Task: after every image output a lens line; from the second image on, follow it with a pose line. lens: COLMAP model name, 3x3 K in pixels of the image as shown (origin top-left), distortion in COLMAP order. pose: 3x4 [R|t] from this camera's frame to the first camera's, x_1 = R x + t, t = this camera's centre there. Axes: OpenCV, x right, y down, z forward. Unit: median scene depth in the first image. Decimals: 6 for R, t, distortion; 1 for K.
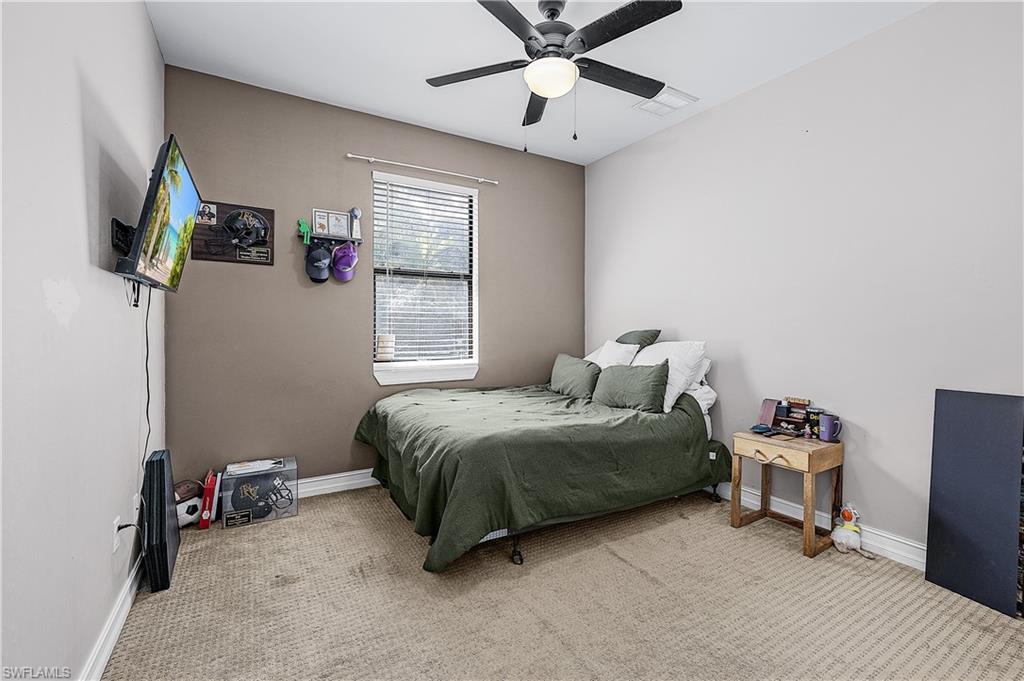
lens RADIAL K [[441.3, 0, 511.5], [0, 441.3, 334.9], [0, 0, 1]] dist [0.003857, 0.000481]
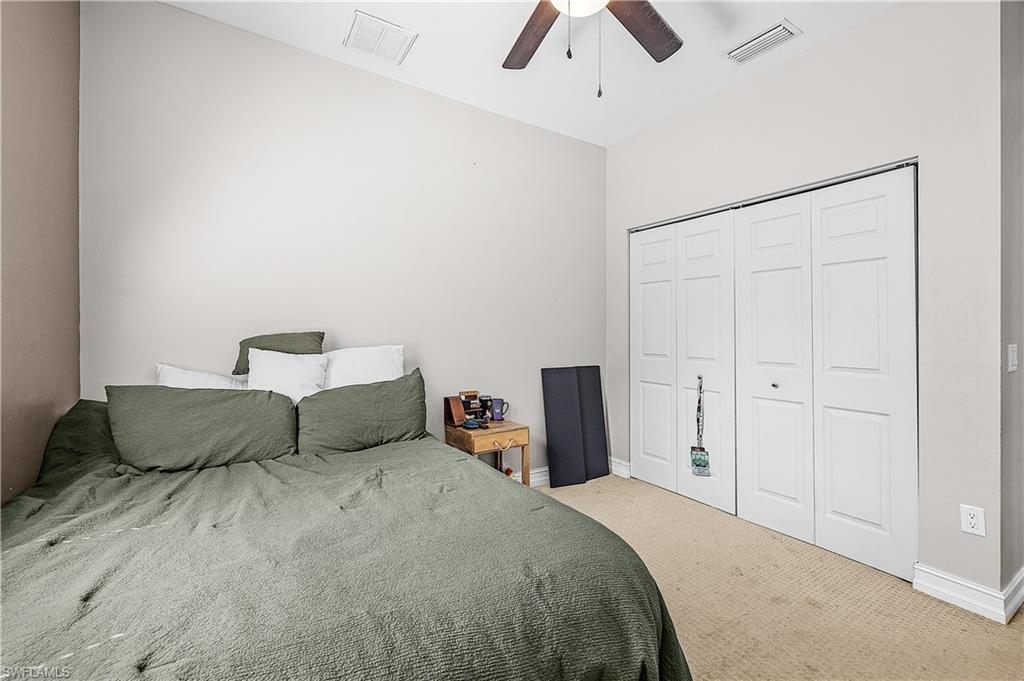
lens RADIAL K [[441.3, 0, 512.3], [0, 441.3, 334.3], [0, 0, 1]] dist [0.003857, 0.000481]
pose [[-0.031473, -0.010405, 0.999450, -0.444118], [0.011970, 0.999870, 0.010787, -0.013399], [-0.999433, 0.012303, -0.031344, 0.810556]]
